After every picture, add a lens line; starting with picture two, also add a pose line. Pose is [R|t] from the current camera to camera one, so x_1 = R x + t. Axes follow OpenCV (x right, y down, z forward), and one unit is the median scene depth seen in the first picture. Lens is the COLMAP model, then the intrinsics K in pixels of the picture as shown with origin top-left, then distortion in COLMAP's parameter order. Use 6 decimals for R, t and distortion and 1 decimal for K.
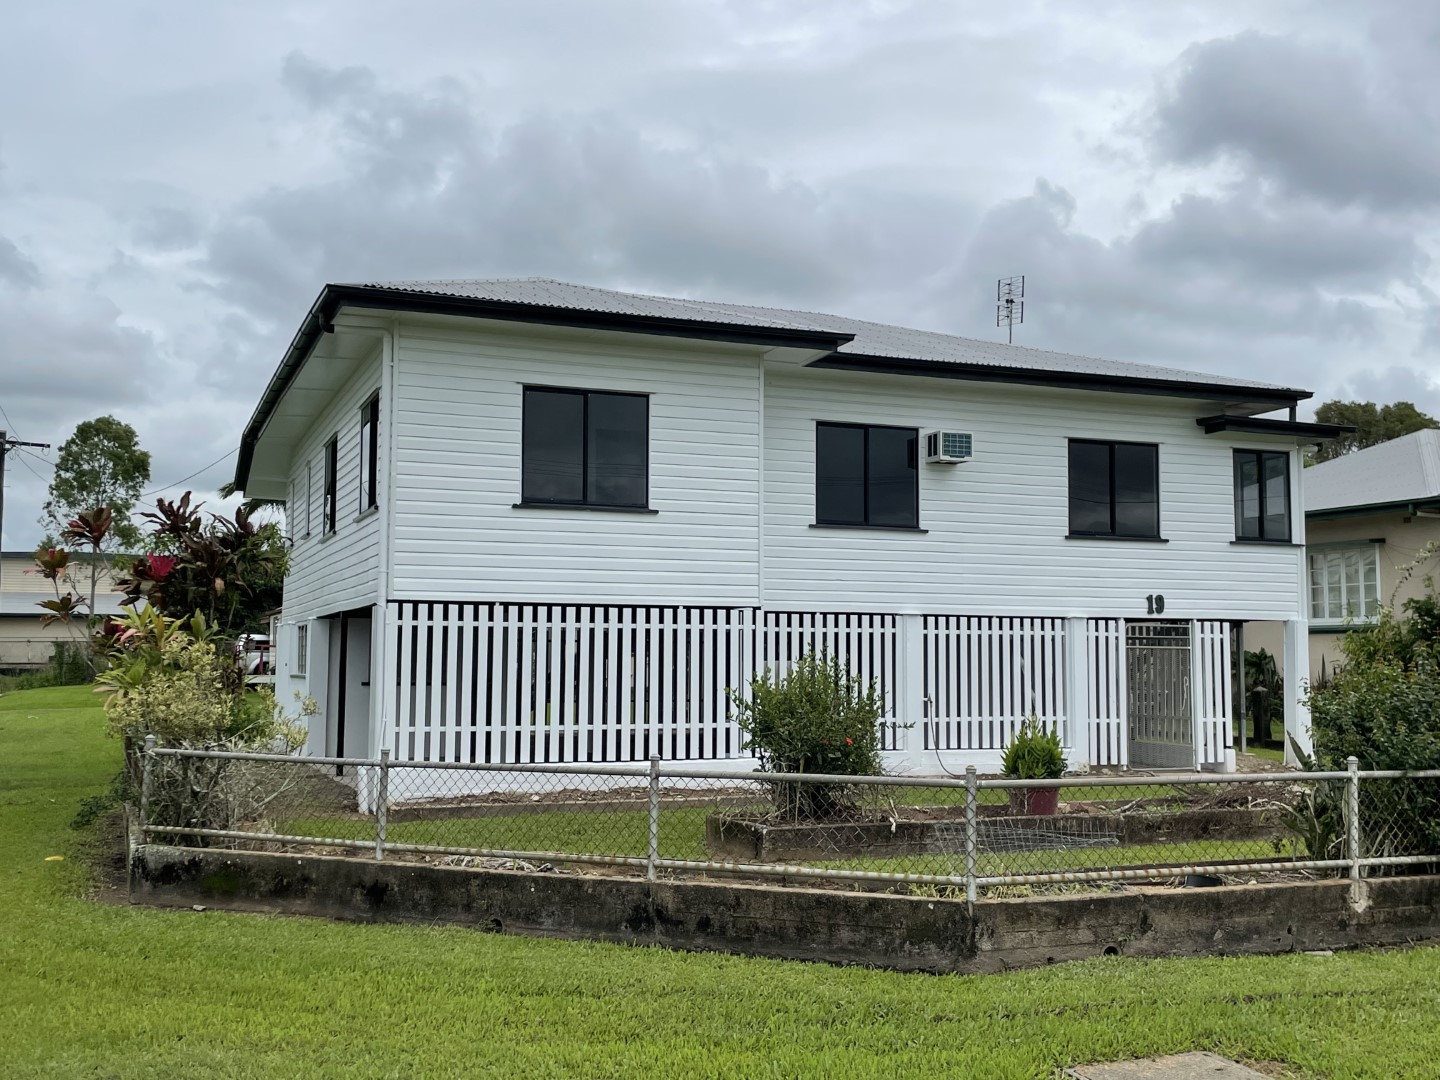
lens RADIAL K [[1503.8, 0, 718.2], [0, 1503.8, 537.0], [0, 0, 1]] dist [0.037804, 0.000000]
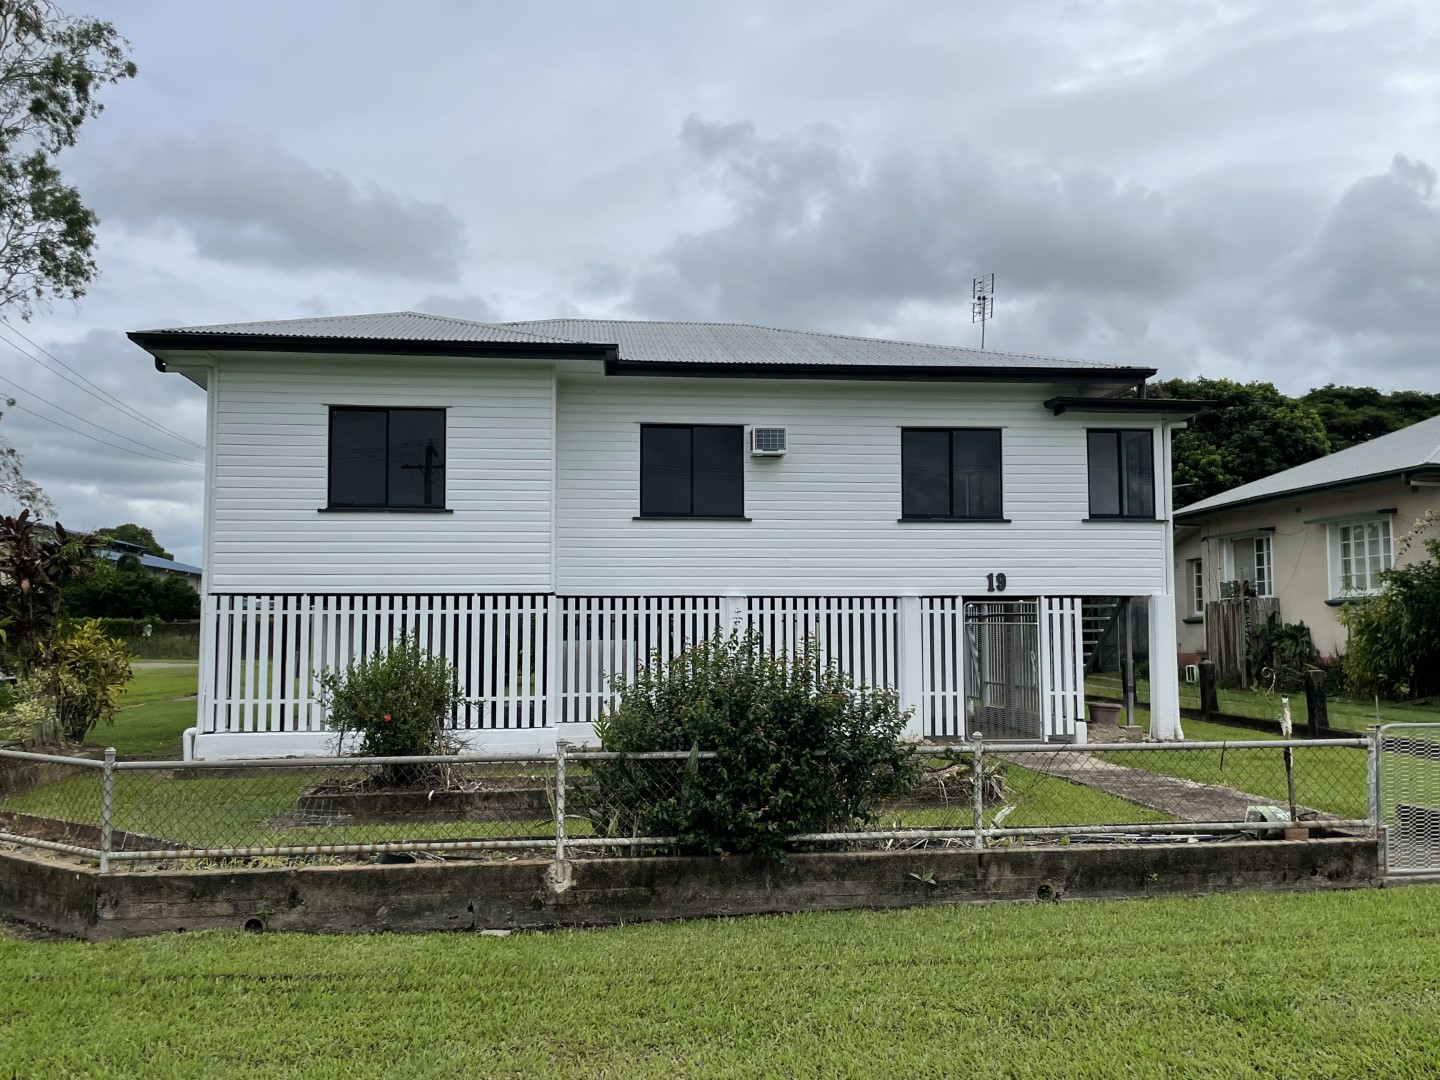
lens RADIAL K [[1307.3, 0, 722.5], [0, 1307.3, 545.9], [0, 0, 1]] dist [0.055801, 0.000000]
pose [[0.964843, -0.024484, -0.261685, 0.367101], [0.029065, 0.999484, 0.013650, 0.001593], [0.261216, -0.020776, 0.965057, 0.082995]]
